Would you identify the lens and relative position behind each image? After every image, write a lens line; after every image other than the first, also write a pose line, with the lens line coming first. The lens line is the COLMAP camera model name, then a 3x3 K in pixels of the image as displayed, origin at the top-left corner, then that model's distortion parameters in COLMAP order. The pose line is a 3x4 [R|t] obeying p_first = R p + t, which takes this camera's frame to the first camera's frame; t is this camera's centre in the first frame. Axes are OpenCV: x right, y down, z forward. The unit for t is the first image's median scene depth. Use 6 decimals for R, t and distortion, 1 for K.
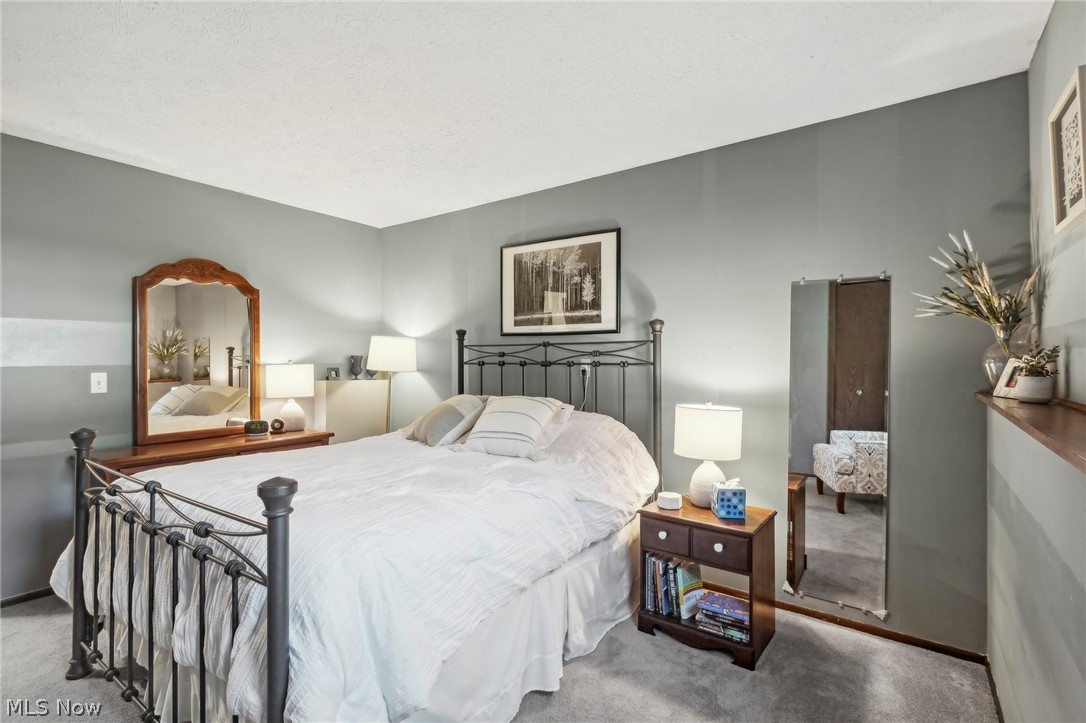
lens RADIAL K [[511.5, 0, 542.2], [0, 511.5, 361.5], [0, 0, 1]] dist [-0.000316, -0.000178]
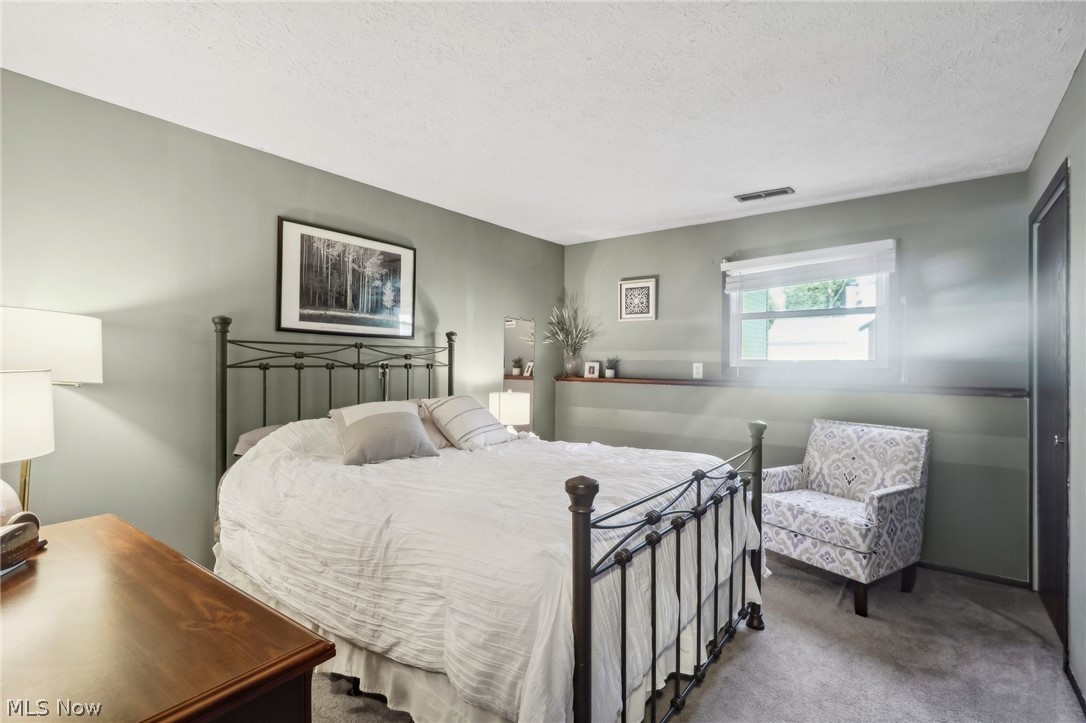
lens RADIAL K [[511.5, 0, 542.2], [0, 511.5, 361.5], [0, 0, 1]] dist [-0.000316, -0.000178]
pose [[0.029327, 0.003756, 0.999563, -0.892990], [-0.002007, 0.999991, -0.003699, -0.001559], [-0.999568, -0.001897, 0.029335, 0.609414]]
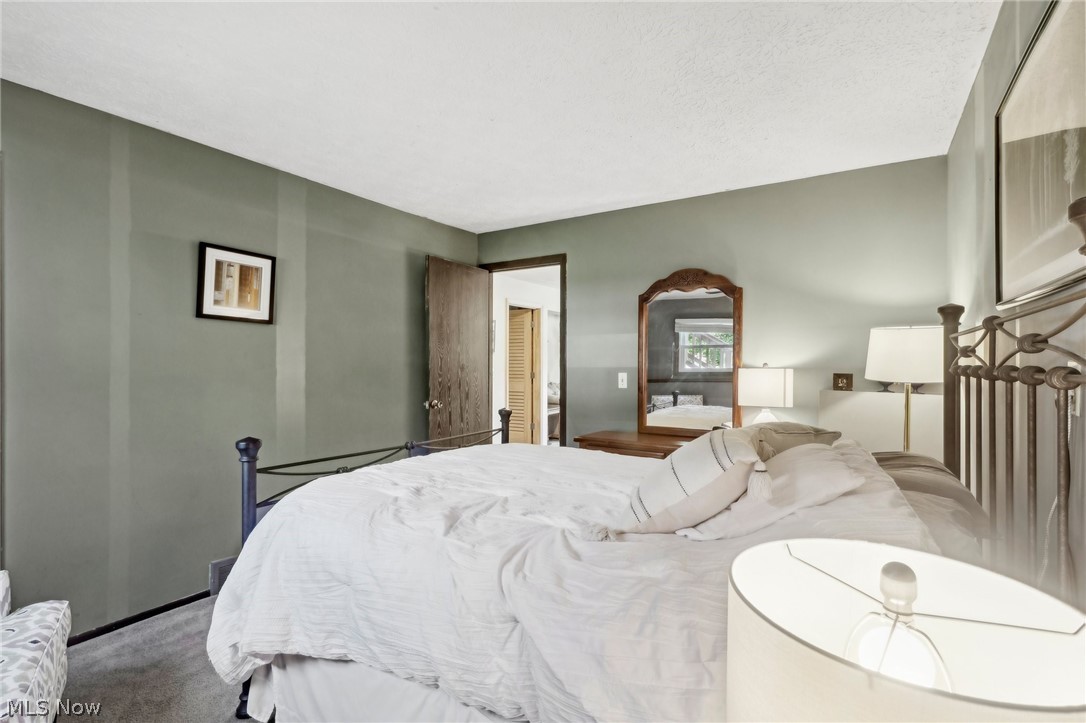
lens RADIAL K [[511.5, 0, 542.2], [0, 511.5, 361.5], [0, 0, 1]] dist [-0.000316, -0.000178]
pose [[0.060537, -0.000455, -0.998166, 0.717680], [-0.000692, 1.000000, -0.000498, -0.010929], [0.998166, 0.000721, 0.060537, 1.177274]]
